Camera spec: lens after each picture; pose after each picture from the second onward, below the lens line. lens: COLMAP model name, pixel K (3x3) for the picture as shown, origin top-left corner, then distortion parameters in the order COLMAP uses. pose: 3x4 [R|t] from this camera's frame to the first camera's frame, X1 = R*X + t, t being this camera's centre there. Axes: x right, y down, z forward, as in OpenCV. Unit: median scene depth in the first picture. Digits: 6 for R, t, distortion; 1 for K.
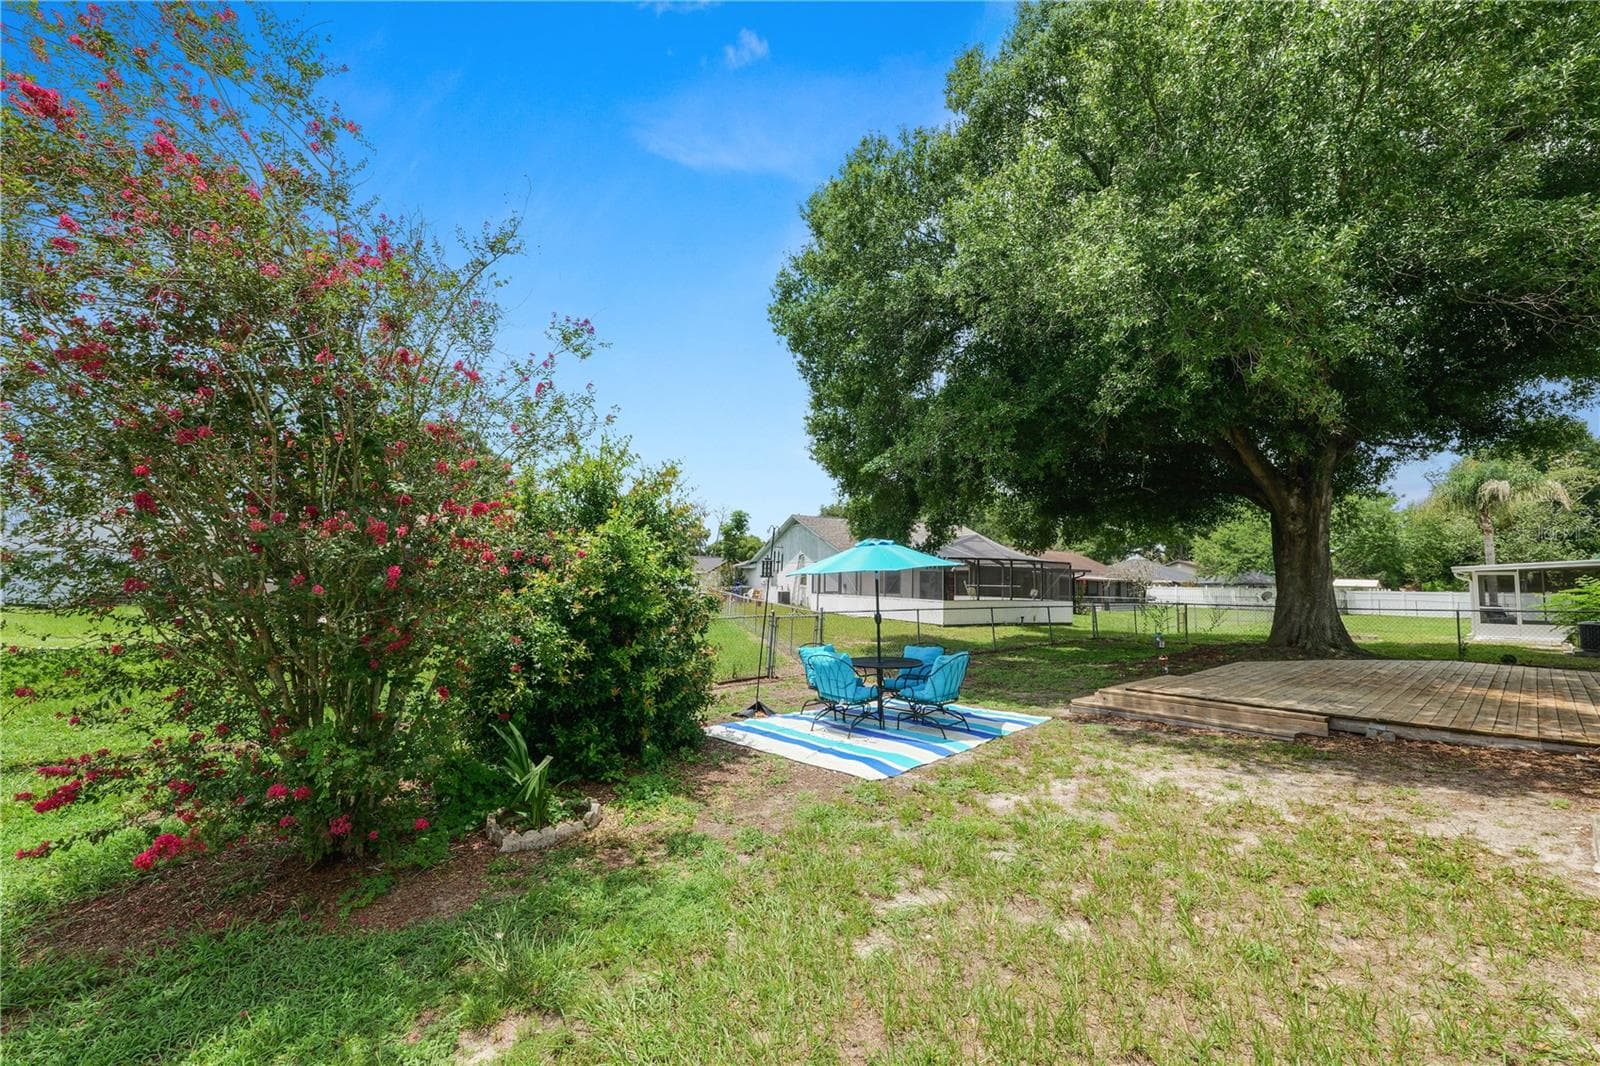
lens RADIAL K [[653.6, 0, 796.0], [0, 653.6, 530.6], [0, 0, 1]] dist [-0.021998, 0.008050]
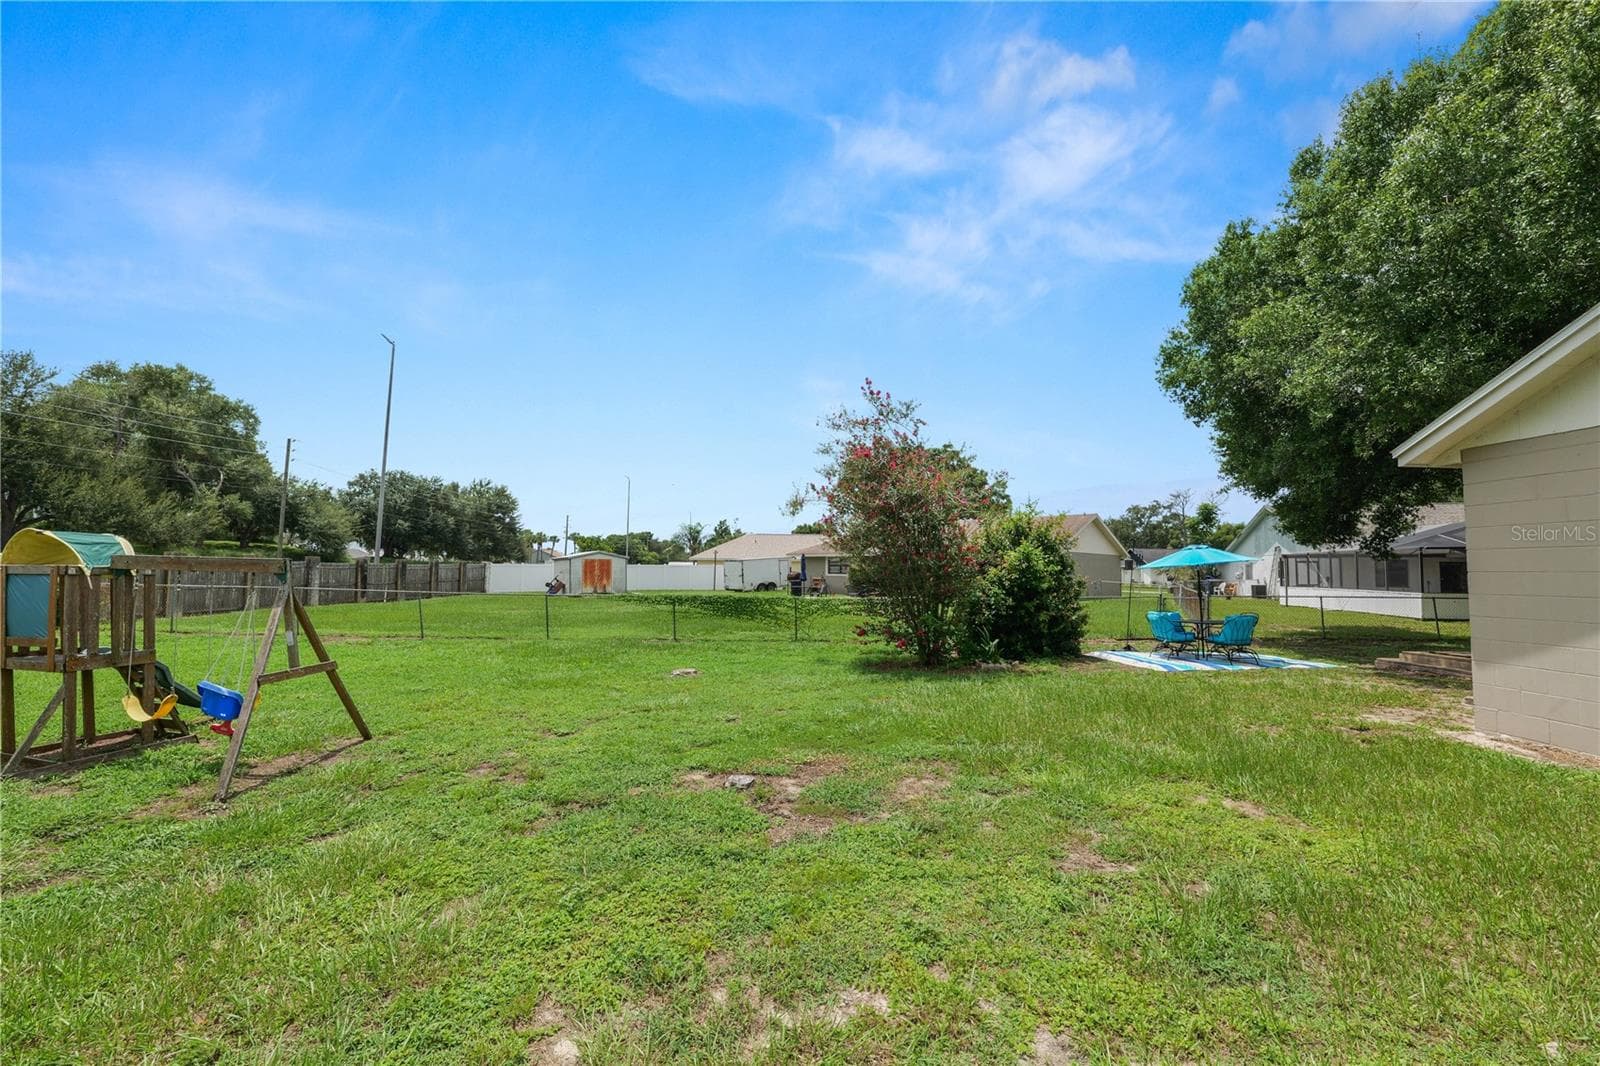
lens RADIAL K [[653.6, 0, 796.0], [0, 653.6, 530.6], [0, 0, 1]] dist [-0.021998, 0.008050]
pose [[0.761634, -0.045685, -0.646395, 0.559812], [0.050577, 0.998660, -0.010987, -0.077472], [0.646031, -0.024324, 0.762924, -1.180501]]
